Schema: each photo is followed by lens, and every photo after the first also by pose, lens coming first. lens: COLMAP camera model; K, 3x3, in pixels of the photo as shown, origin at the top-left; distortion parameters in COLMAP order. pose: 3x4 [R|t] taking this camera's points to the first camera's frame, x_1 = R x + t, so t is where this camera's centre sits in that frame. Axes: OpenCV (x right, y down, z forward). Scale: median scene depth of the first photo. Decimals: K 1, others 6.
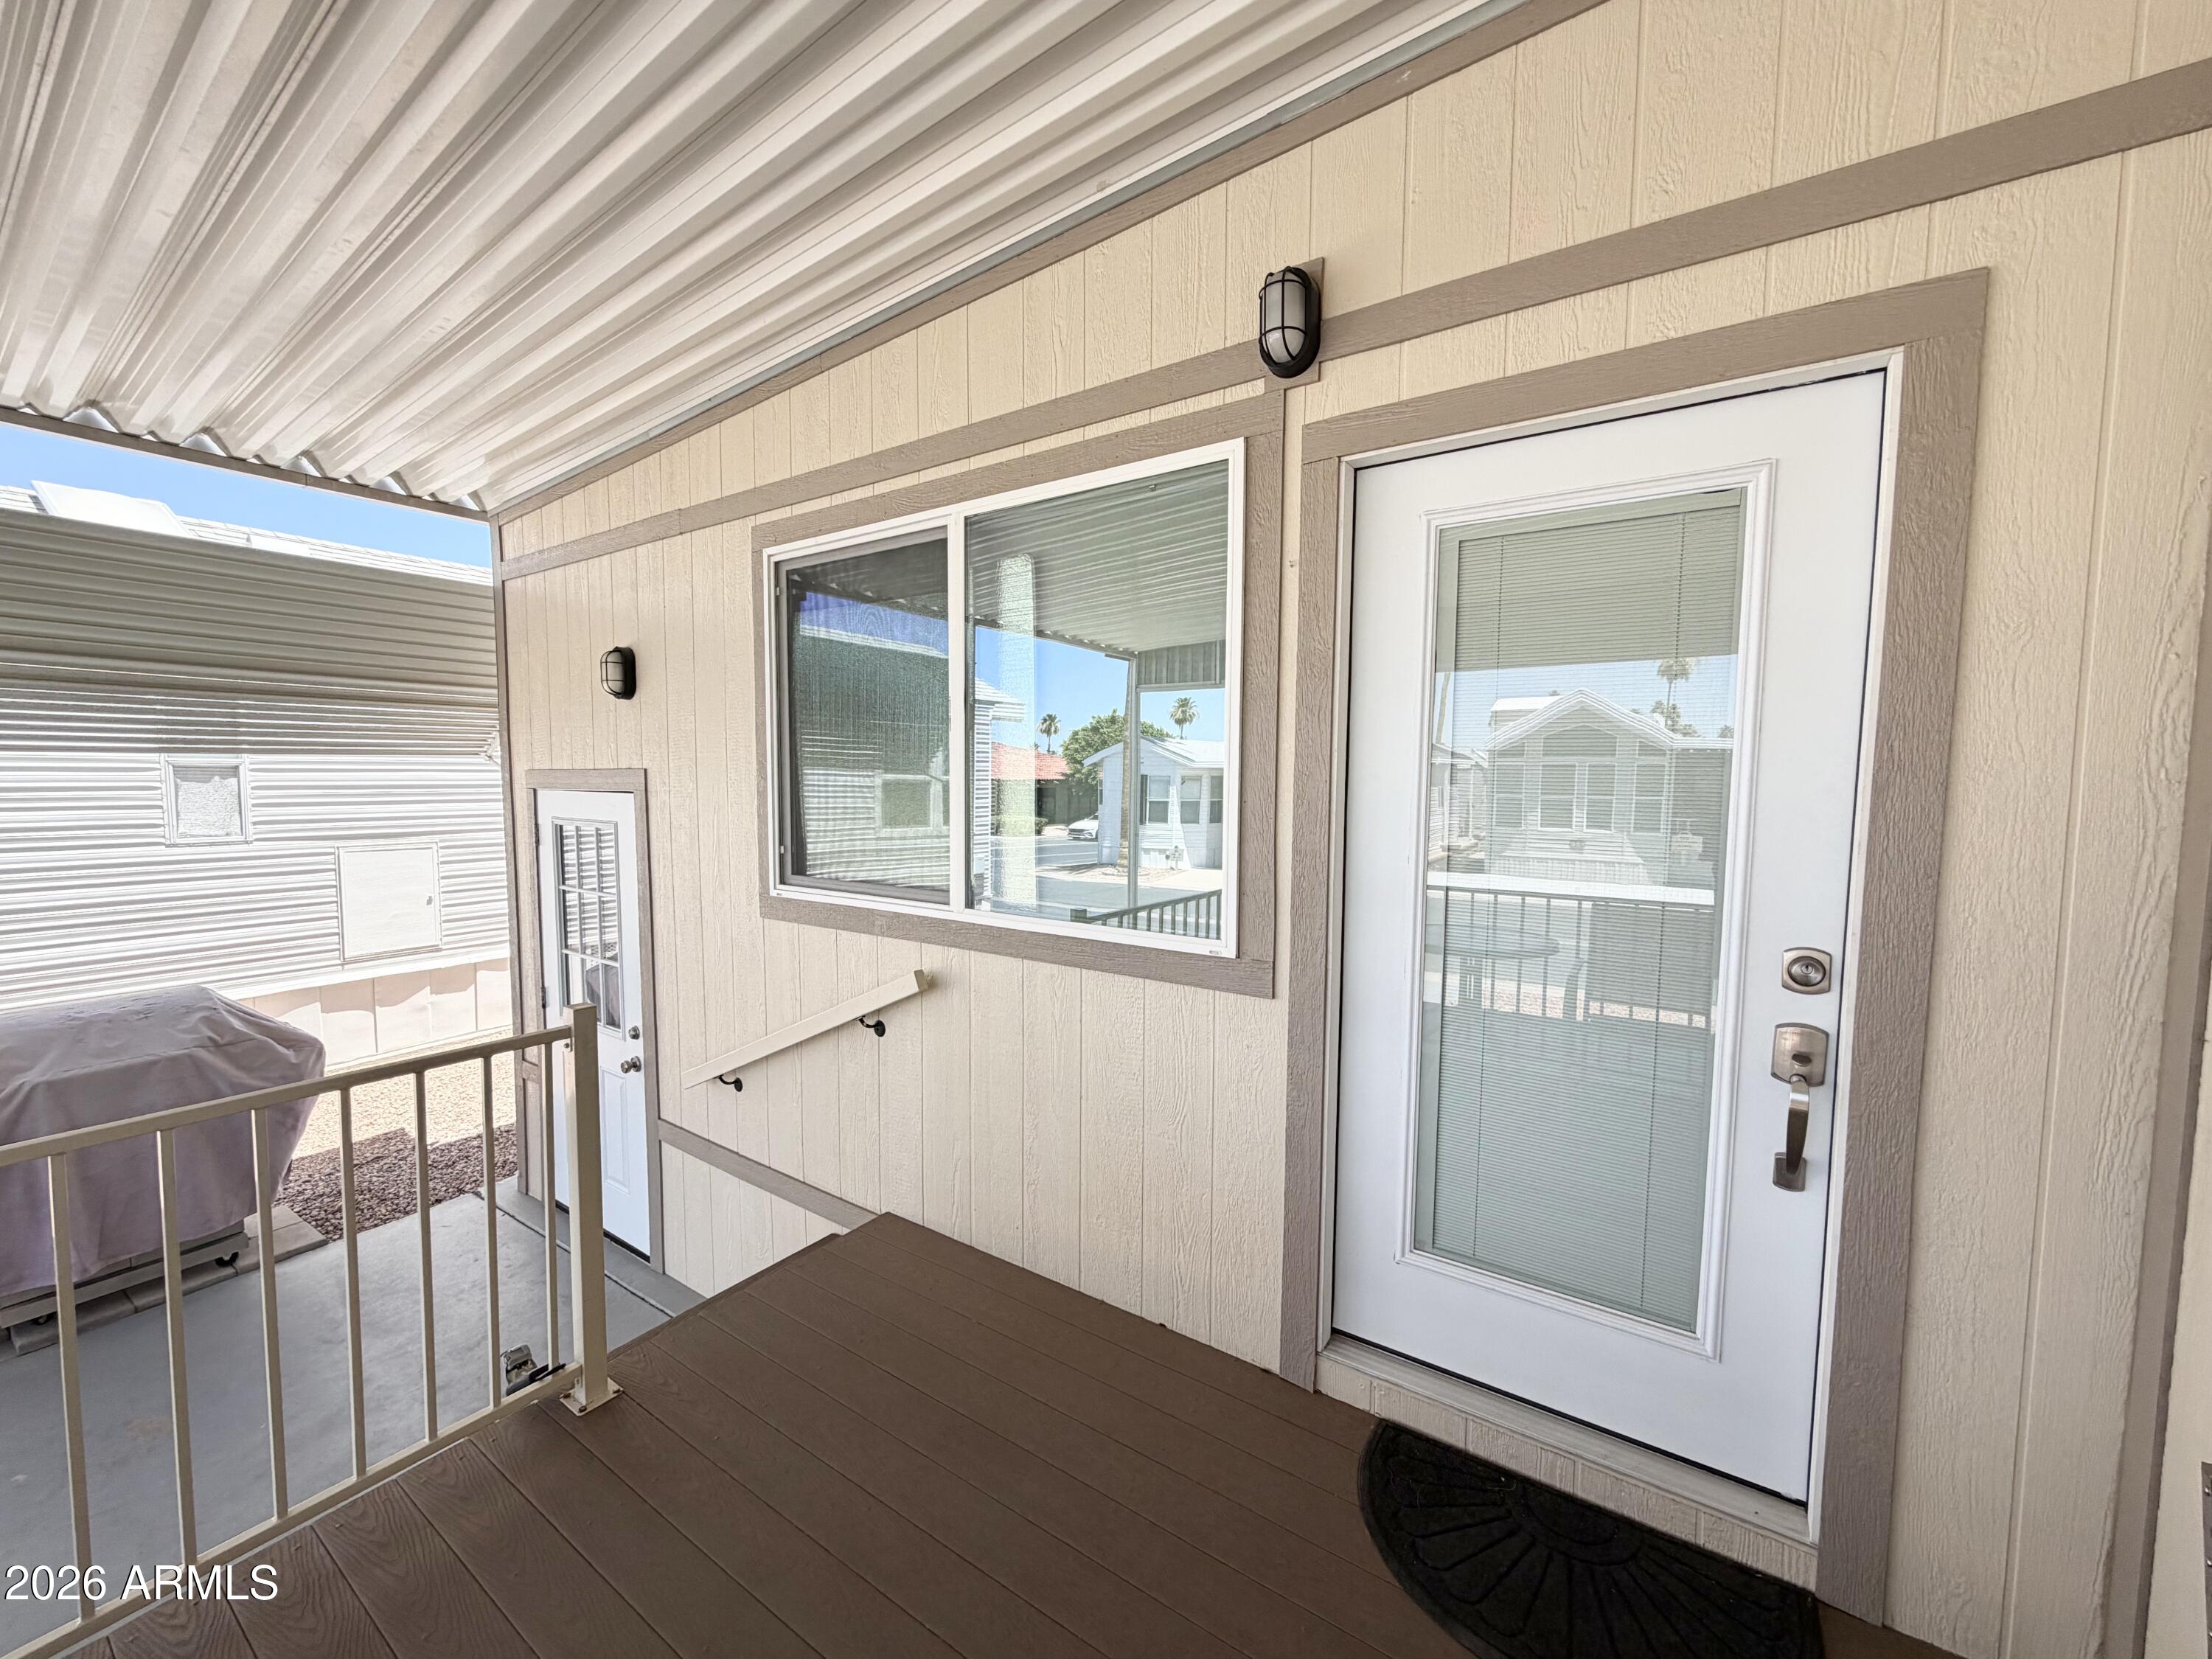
lens RADIAL K [[881.2, 0, 1099.5], [0, 881.2, 838.1], [0, 0, 1]] dist [0.000691, -0.000075]
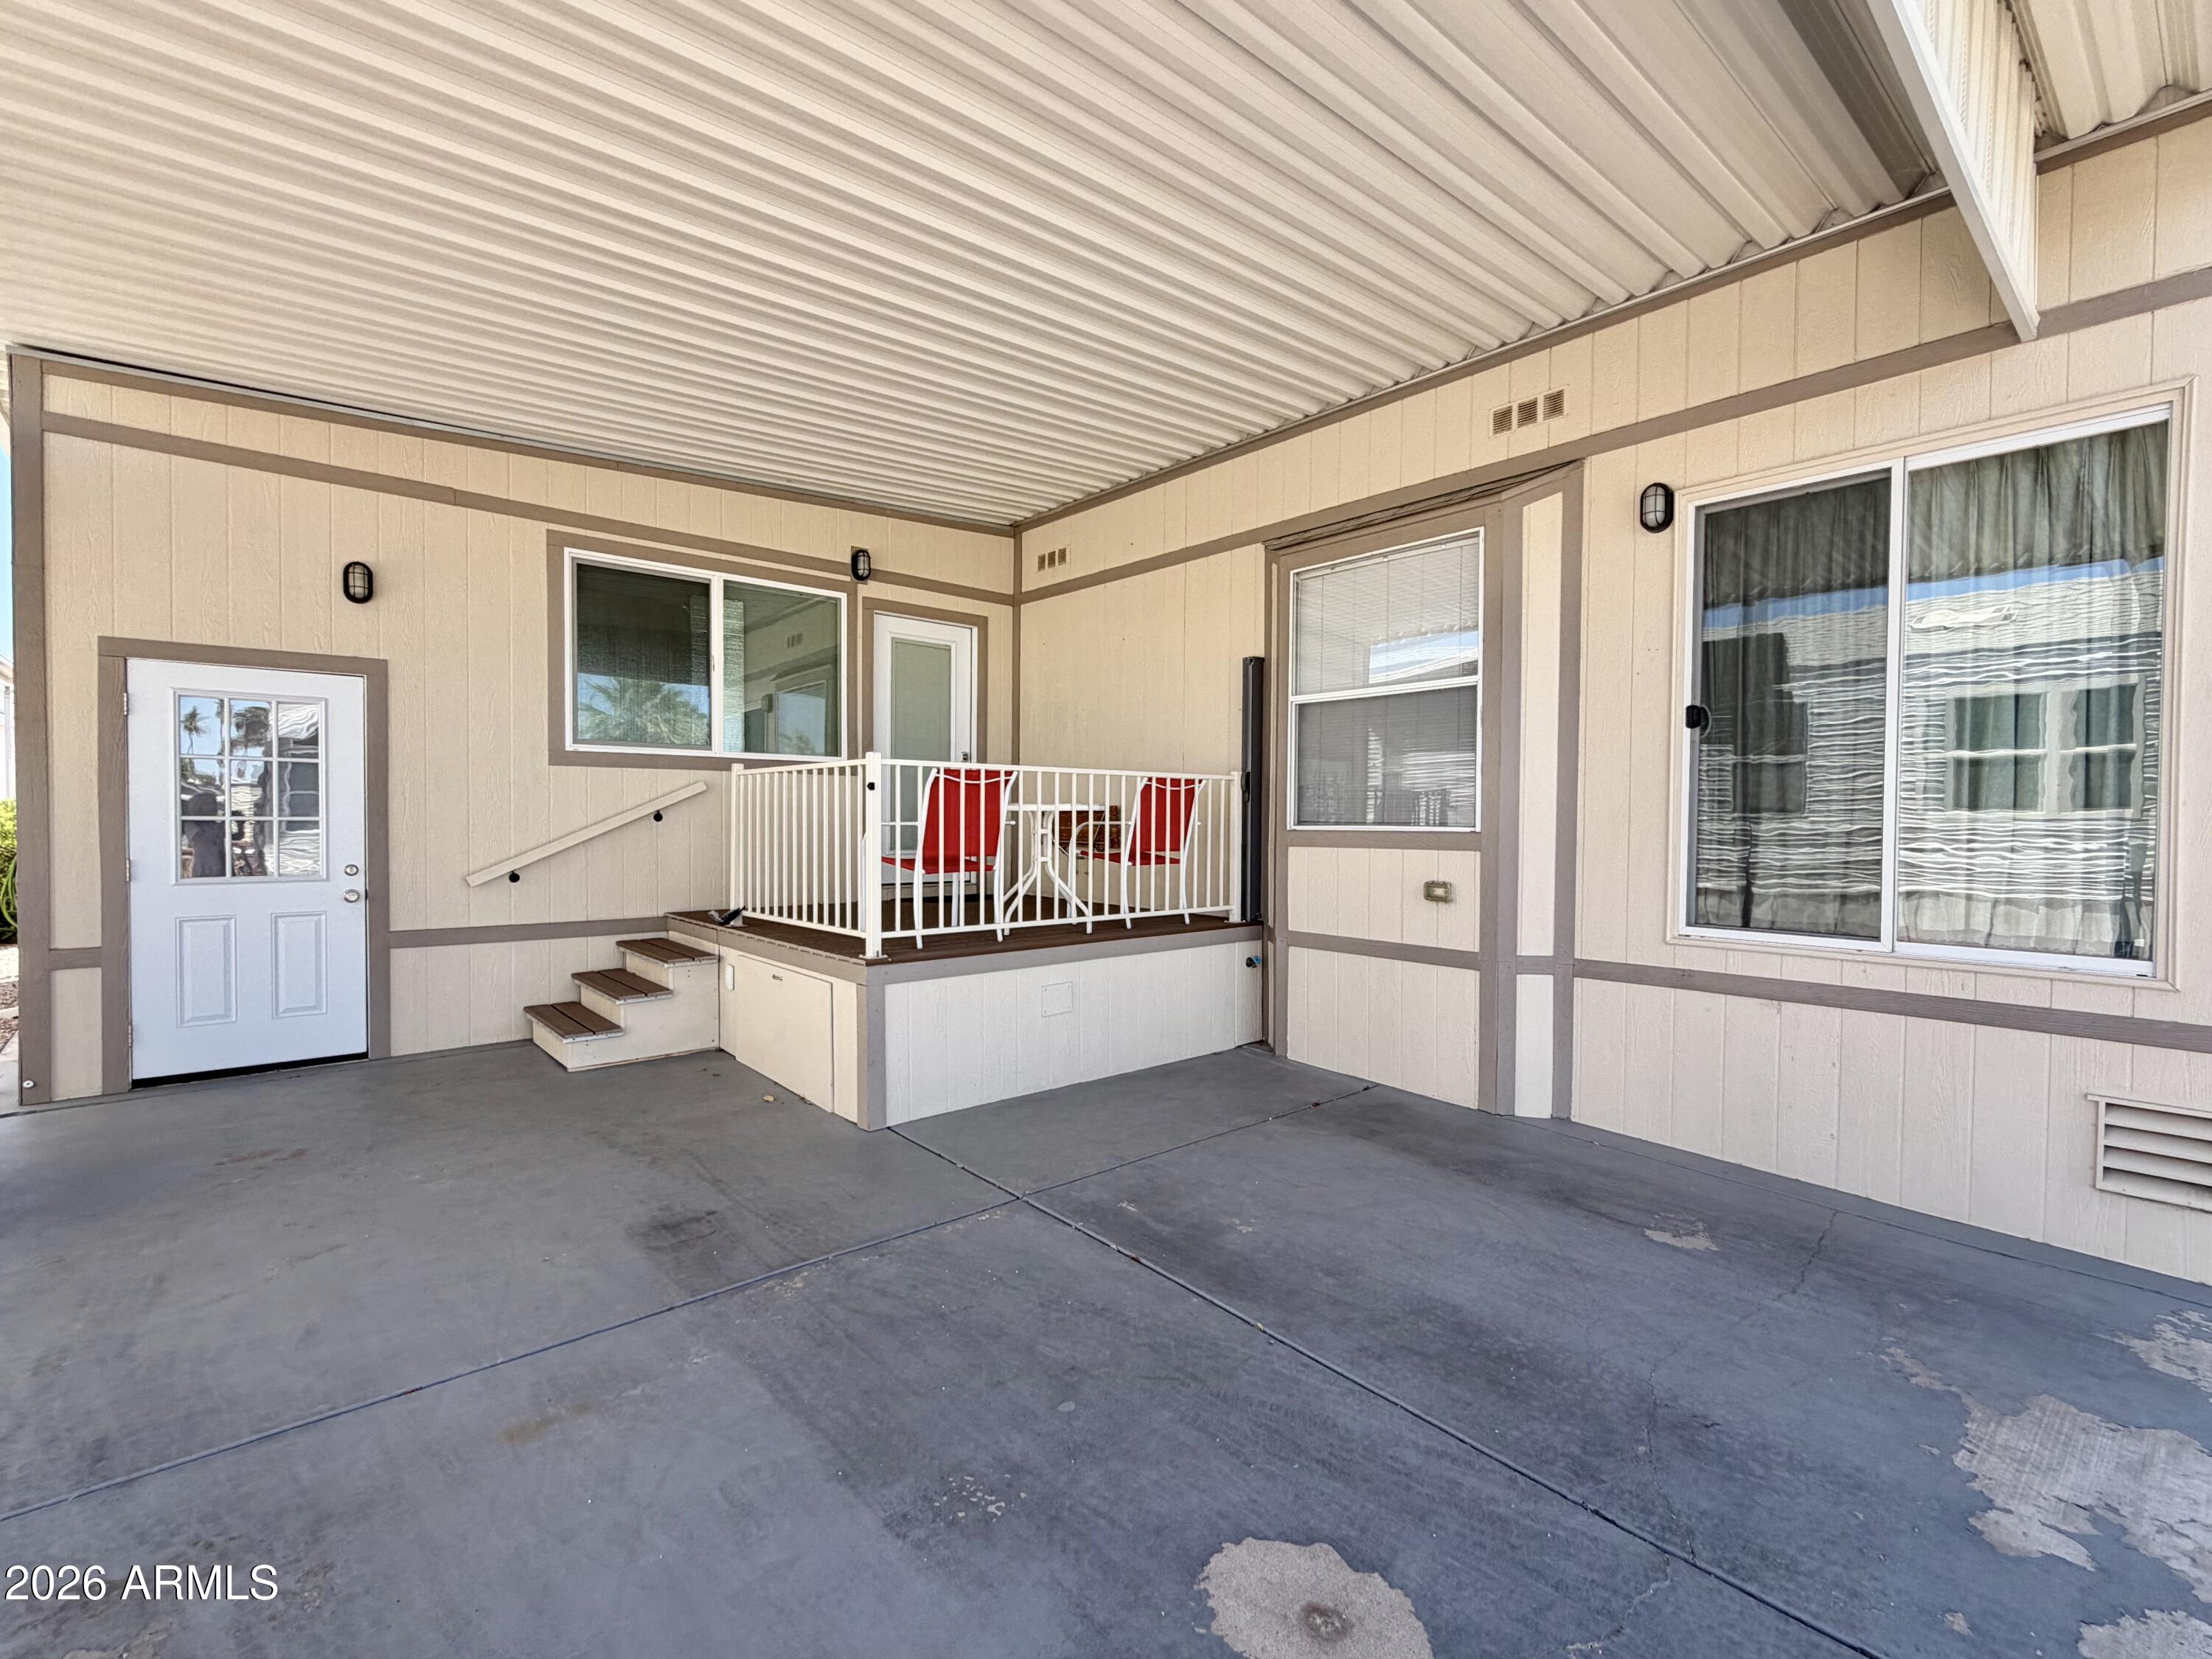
lens RADIAL K [[965.9, 0, 1083.5], [0, 965.9, 838.6], [0, 0, 1]] dist [-0.002042, 0.000621]
pose [[0.270779, -0.027901, 0.962237, -1.779356], [0.063825, 0.997901, 0.010974, 0.259894], [-0.960523, 0.058444, 0.271991, -0.416112]]
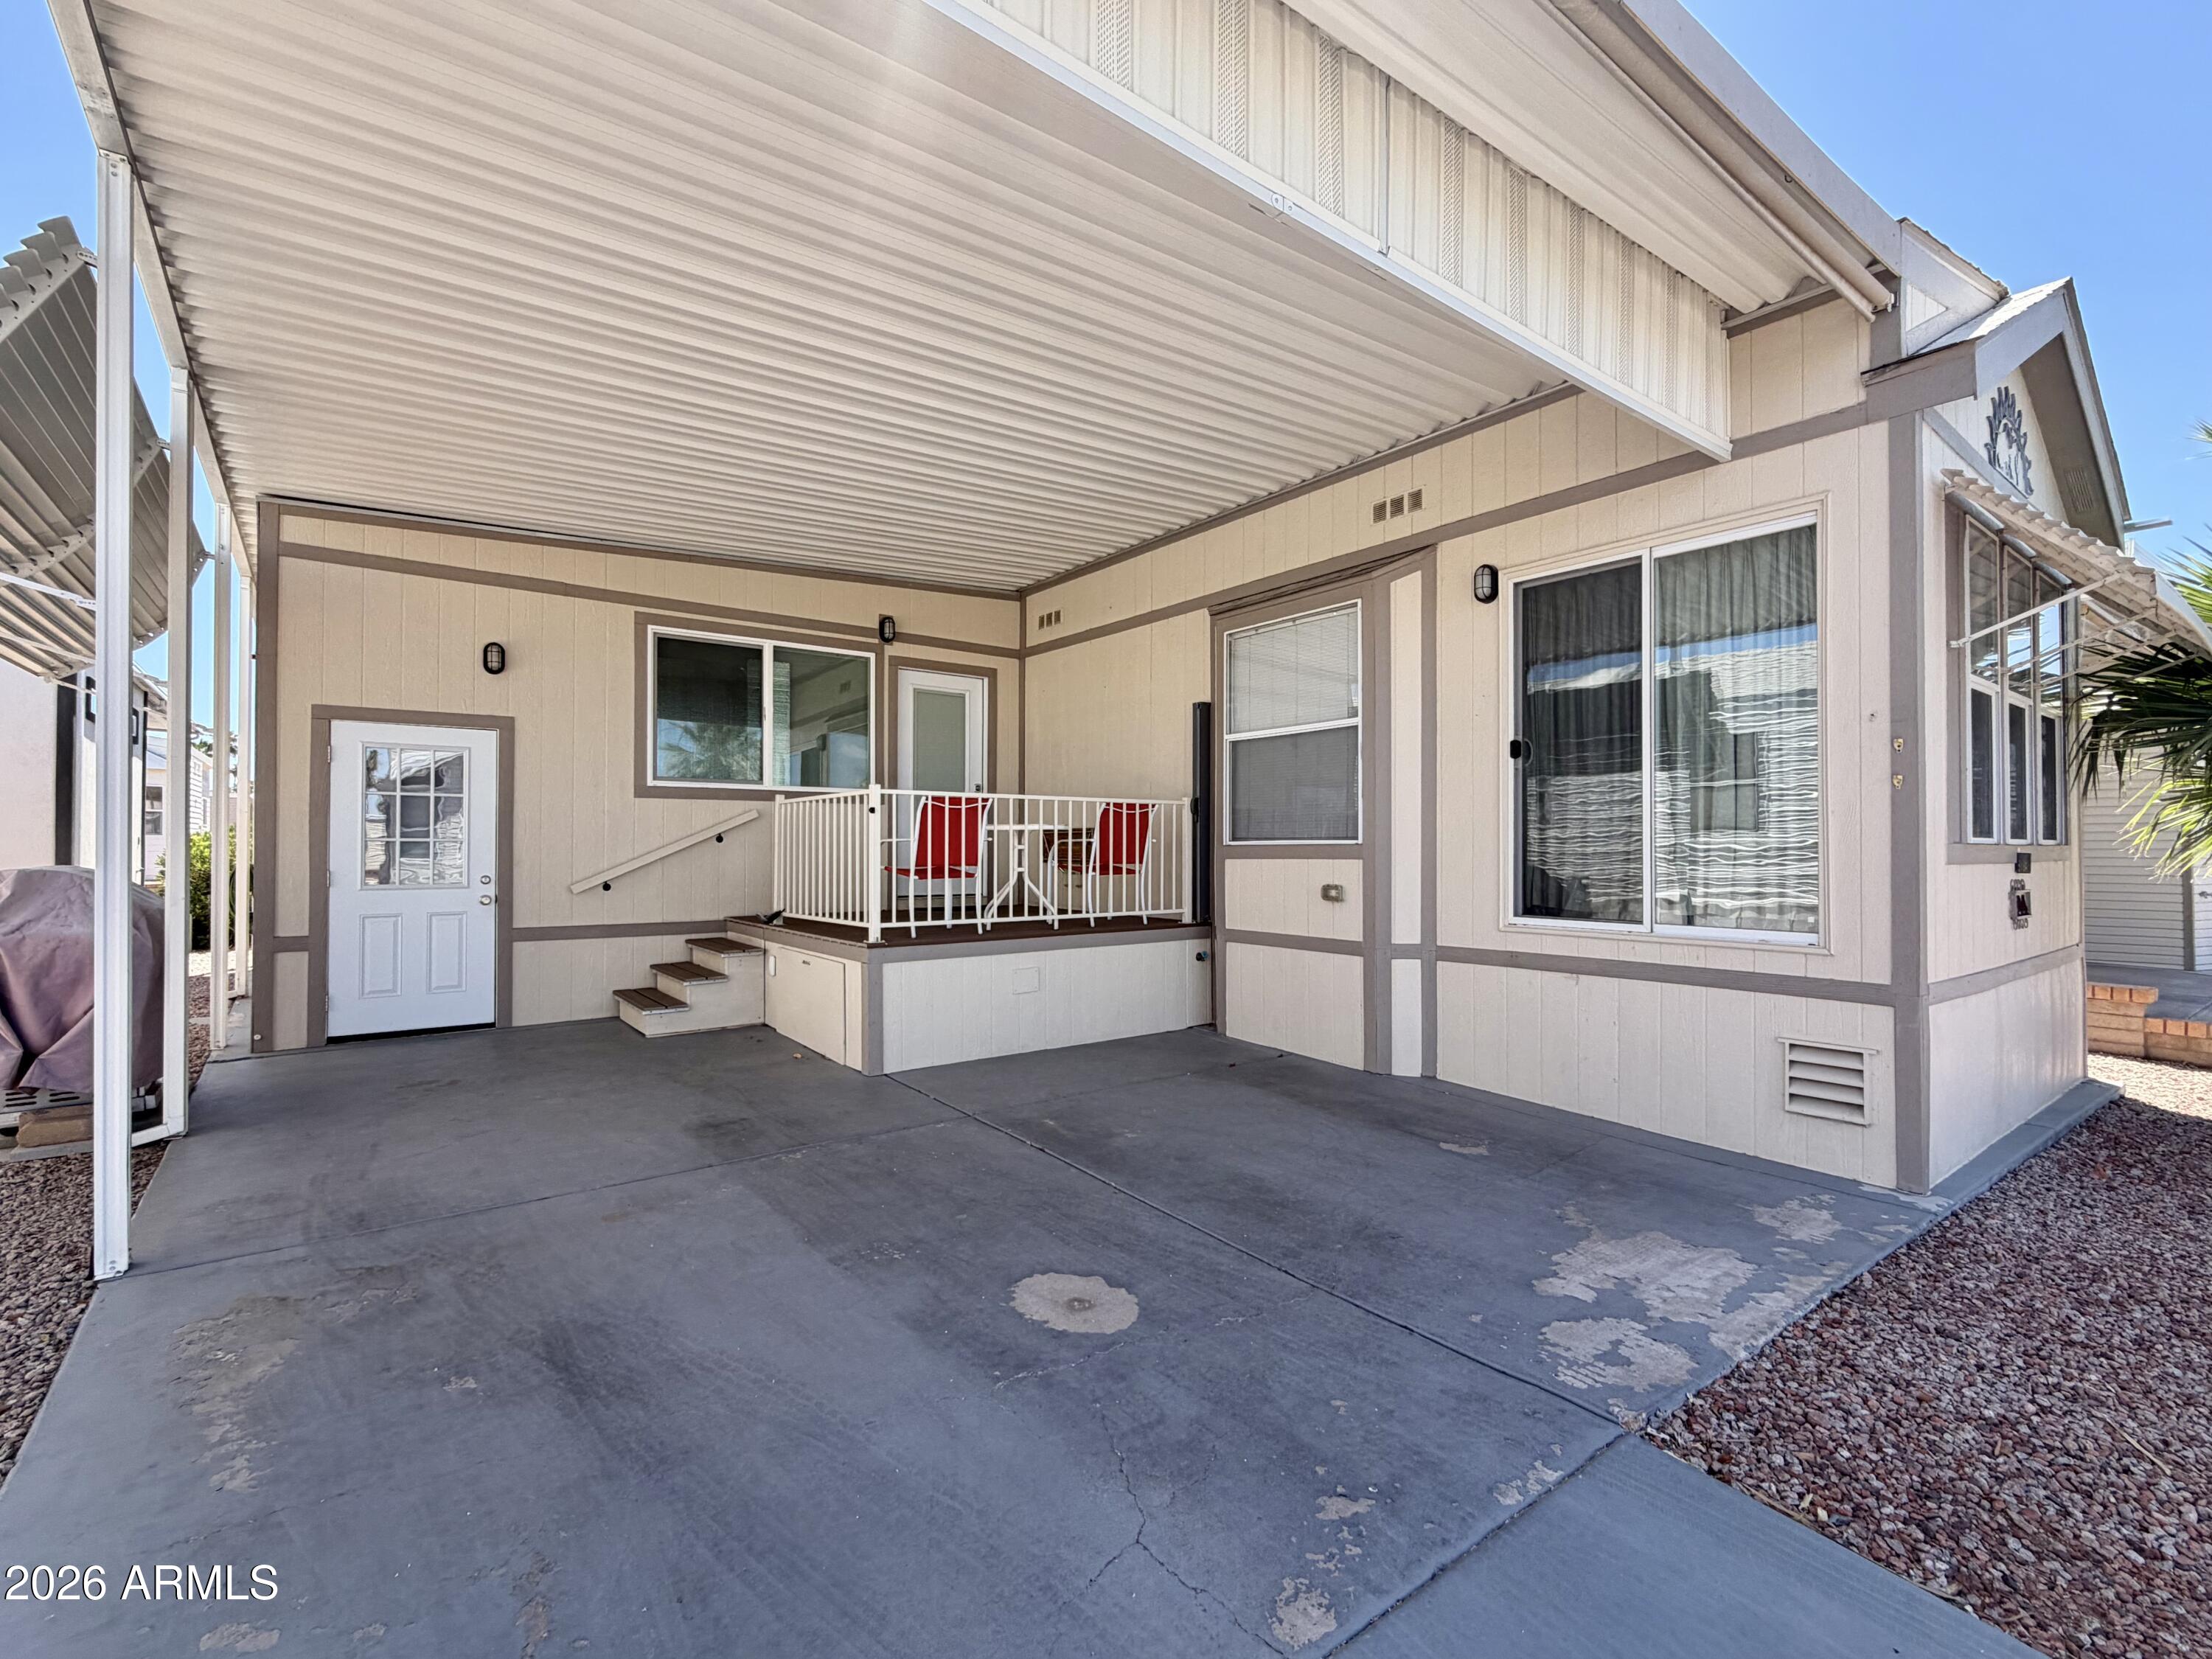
lens RADIAL K [[965.9, 0, 1087.8], [0, 965.9, 838.7], [0, 0, 1]] dist [-0.002042, 0.000621]
pose [[0.334810, 0.001280, 0.942285, -2.075980], [0.068878, 0.997291, -0.025828, 0.305292], [-0.939765, 0.073551, 0.333814, -0.710636]]
